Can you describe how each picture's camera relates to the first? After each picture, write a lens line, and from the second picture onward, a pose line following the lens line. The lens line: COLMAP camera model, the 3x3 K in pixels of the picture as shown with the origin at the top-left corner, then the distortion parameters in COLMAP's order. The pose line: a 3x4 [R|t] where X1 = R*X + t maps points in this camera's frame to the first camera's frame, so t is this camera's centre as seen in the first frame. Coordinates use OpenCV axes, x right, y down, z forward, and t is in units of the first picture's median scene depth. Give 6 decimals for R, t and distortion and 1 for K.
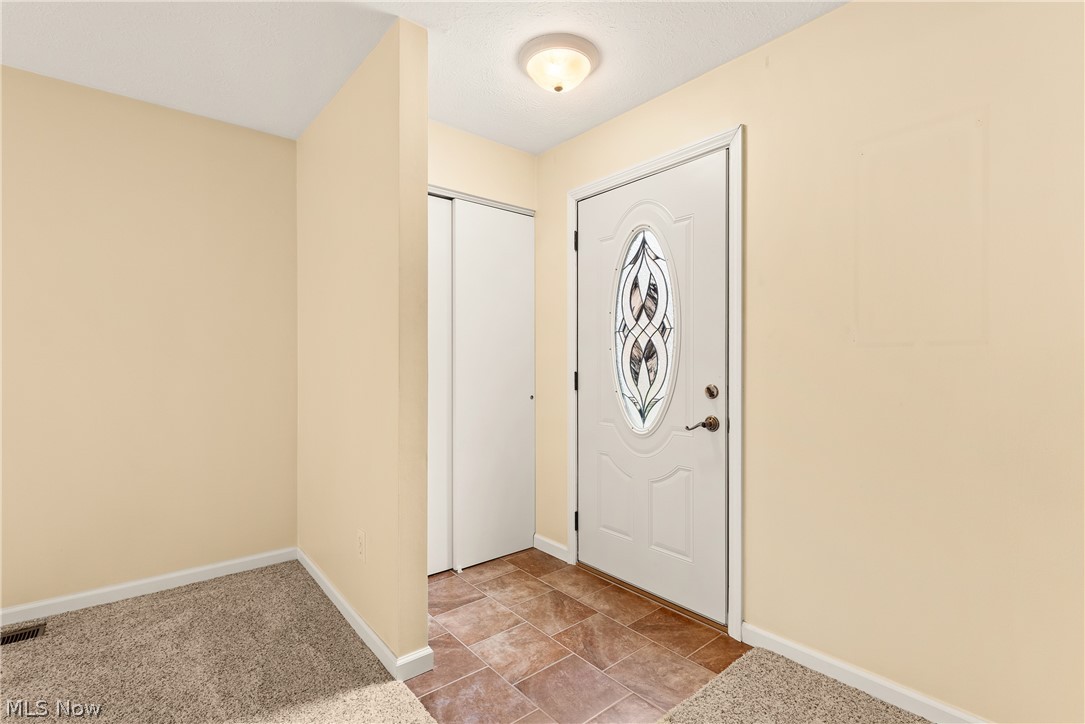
lens RADIAL K [[505.8, 0, 542.5], [0, 505.8, 362.0], [0, 0, 1]] dist [0.002752, 0.000313]
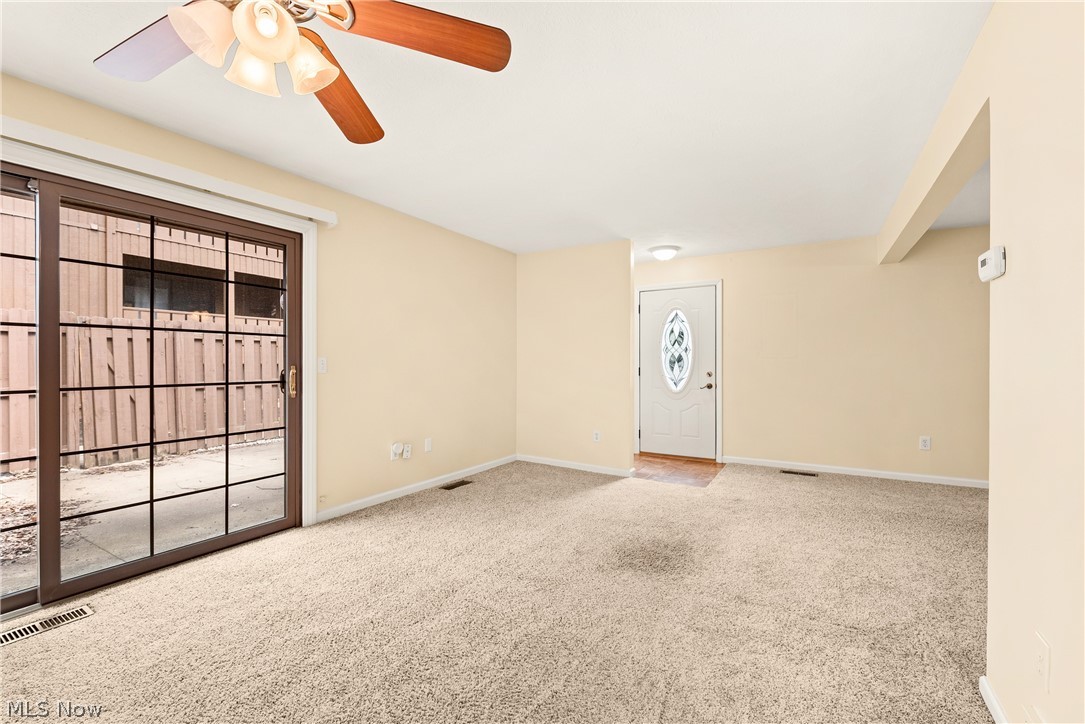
lens RADIAL K [[465.0, 0, 542.5], [0, 465.0, 362.0], [0, 0, 1]] dist [0.003729, -0.000058]
pose [[0.941554, 0.001205, 0.336860, -1.210415], [-0.000600, 0.999998, -0.001898, -0.000210], [-0.336862, 0.001585, 0.941553, -0.937000]]
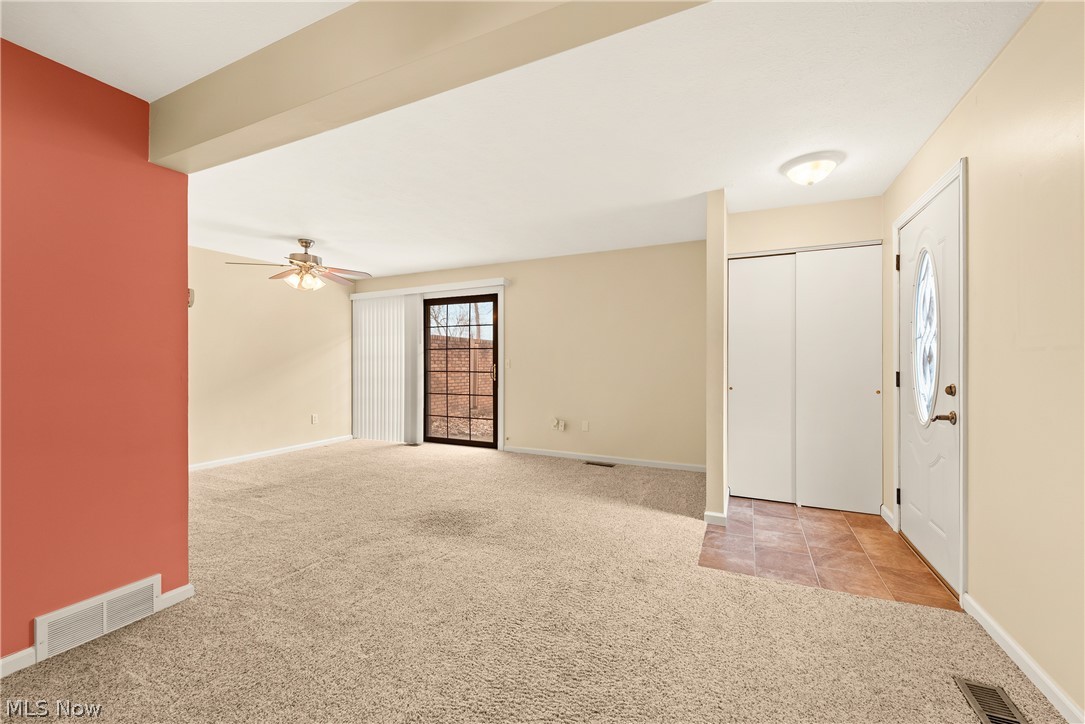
lens RADIAL K [[428.6, 0, 542.8], [0, 428.6, 366.0], [0, 0, 1]] dist [0.006685, -0.003205]
pose [[0.428810, 0.009516, -0.903345, 0.734758], [-0.002322, 0.999953, 0.009432, -0.002211], [0.903392, -0.001947, 0.428812, -0.233217]]
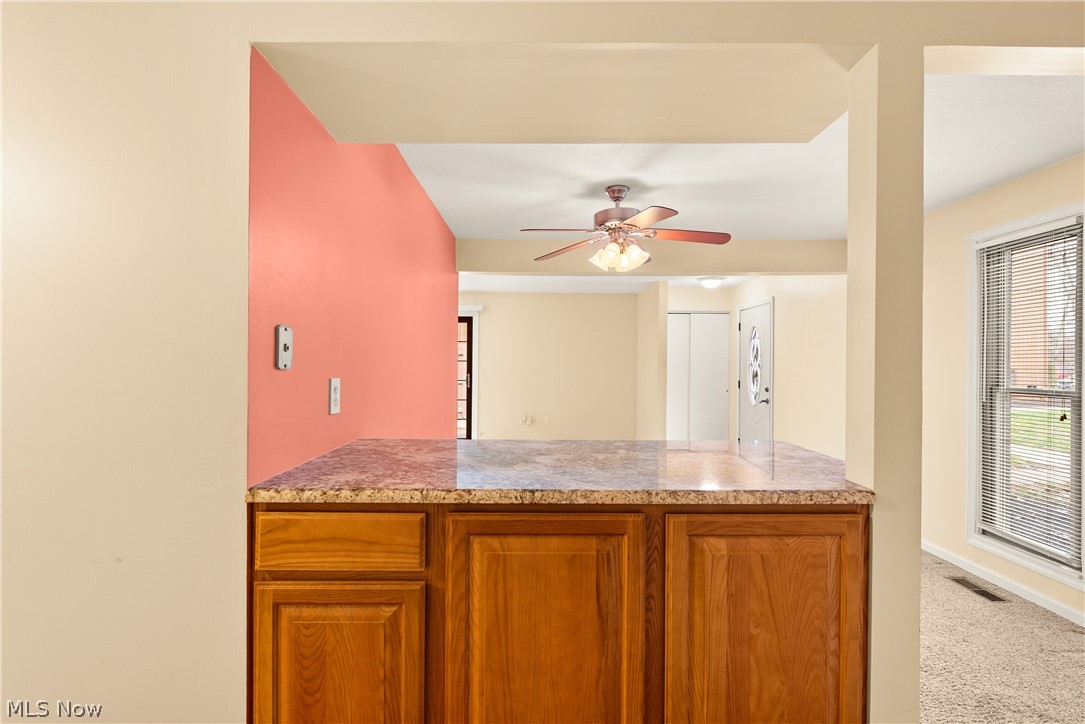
lens RADIAL K [[509.8, 0, 538.9], [0, 509.8, 366.3], [0, 0, 1]] dist [0.000102, -0.000391]
pose [[0.773871, 0.012144, -0.633227, 1.021039], [-0.009967, 0.999926, 0.006996, -0.068179], [0.633265, 0.000897, 0.773934, -1.764637]]
